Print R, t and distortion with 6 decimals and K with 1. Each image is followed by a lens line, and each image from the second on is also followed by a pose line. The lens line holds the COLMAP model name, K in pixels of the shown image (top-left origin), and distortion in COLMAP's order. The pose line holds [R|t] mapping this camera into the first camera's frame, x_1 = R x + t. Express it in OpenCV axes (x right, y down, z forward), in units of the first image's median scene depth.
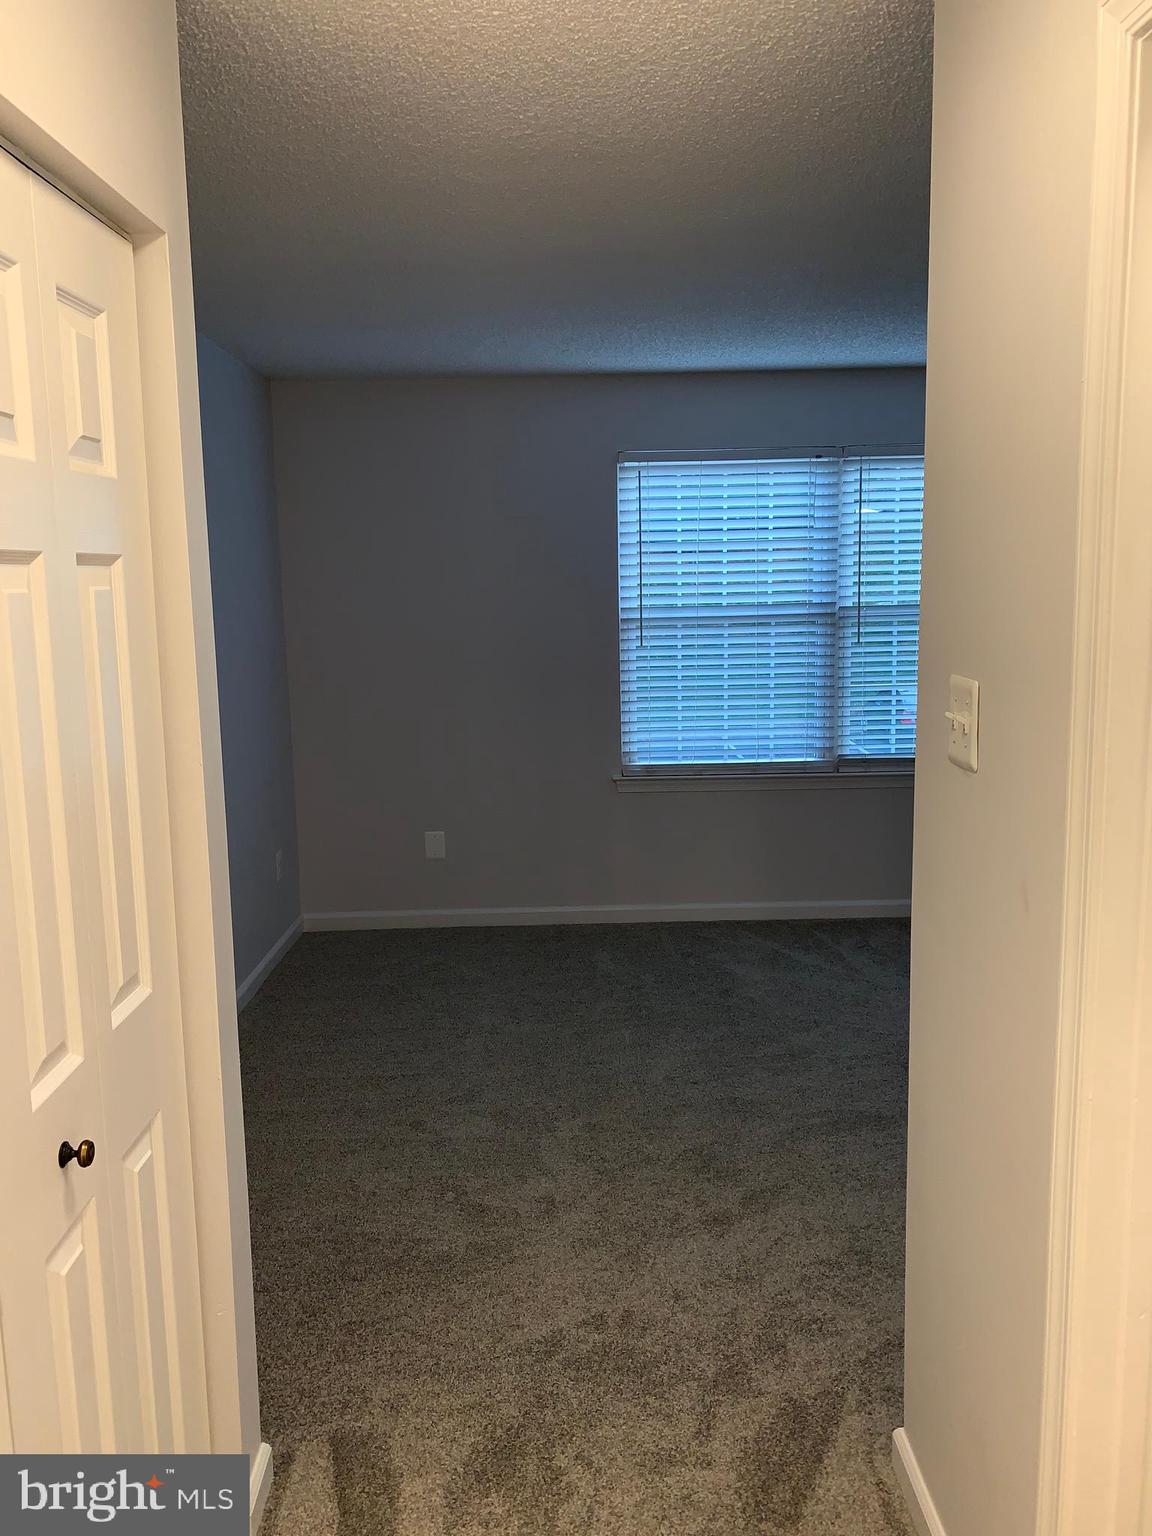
lens RADIAL K [[1174.2, 0, 579.6], [0, 1174.2, 759.3], [0, 0, 1]] dist [0.143721, -0.376704]
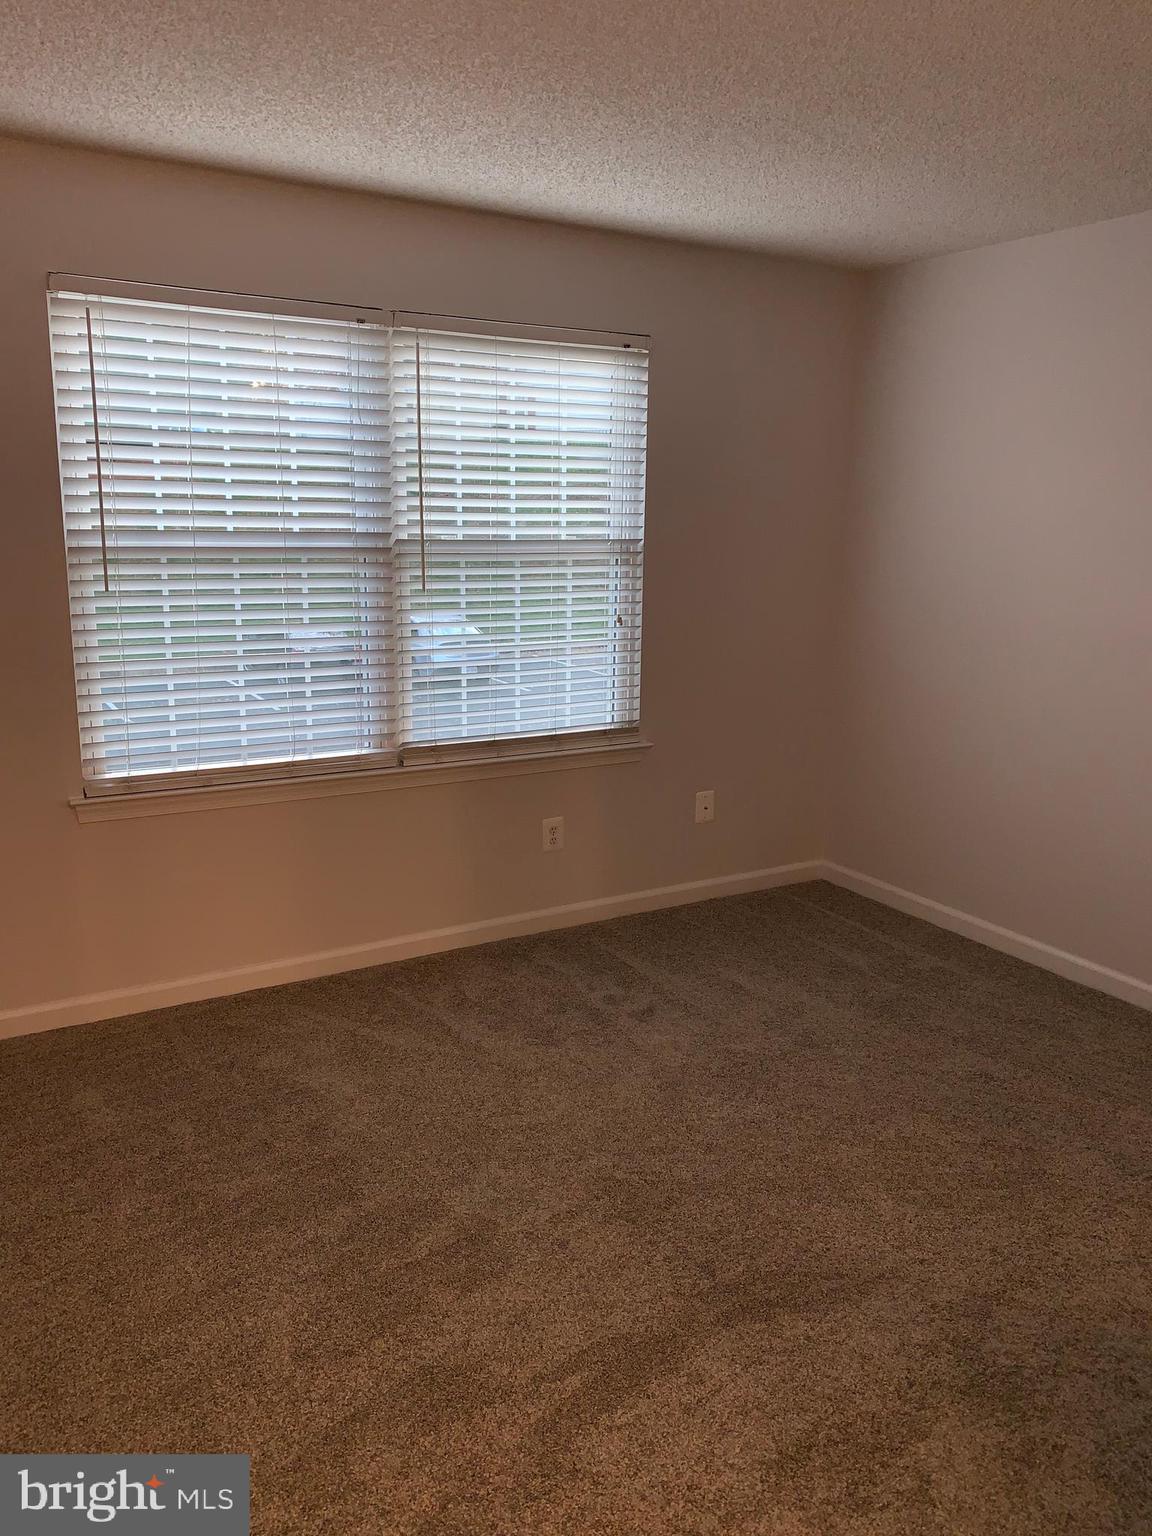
lens RADIAL K [[1166.5, 0, 576.0], [0, 1166.5, 768.0], [0, 0, 1]] dist [0.067742, -0.140468]
pose [[0.858682, -0.072547, 0.507349, -0.057310], [0.039598, 0.996363, 0.075453, -0.039192], [-0.510977, -0.044700, 0.858431, 0.321284]]
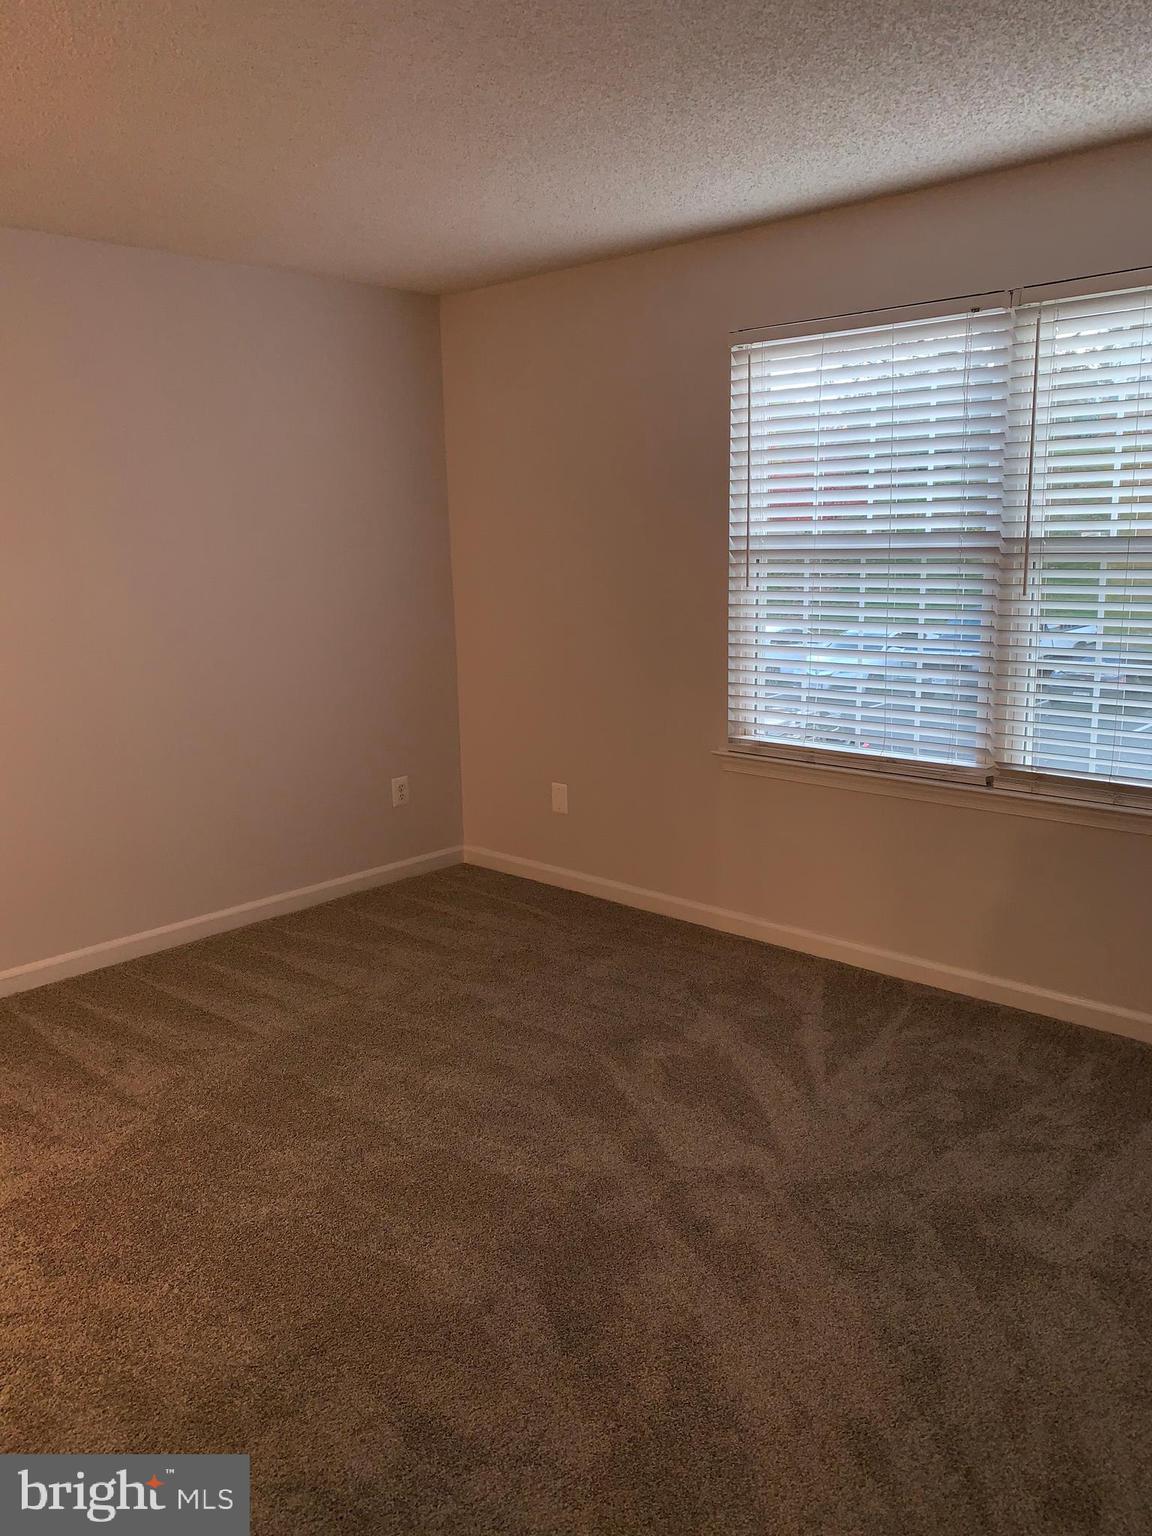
lens RADIAL K [[1174.2, 0, 579.6], [0, 1174.2, 759.3], [0, 0, 1]] dist [0.143721, -0.376704]
pose [[0.723438, 0.138752, -0.676302, 0.505467], [-0.093007, 0.990253, 0.103673, -0.053267], [0.684096, -0.012100, 0.729292, 0.352244]]
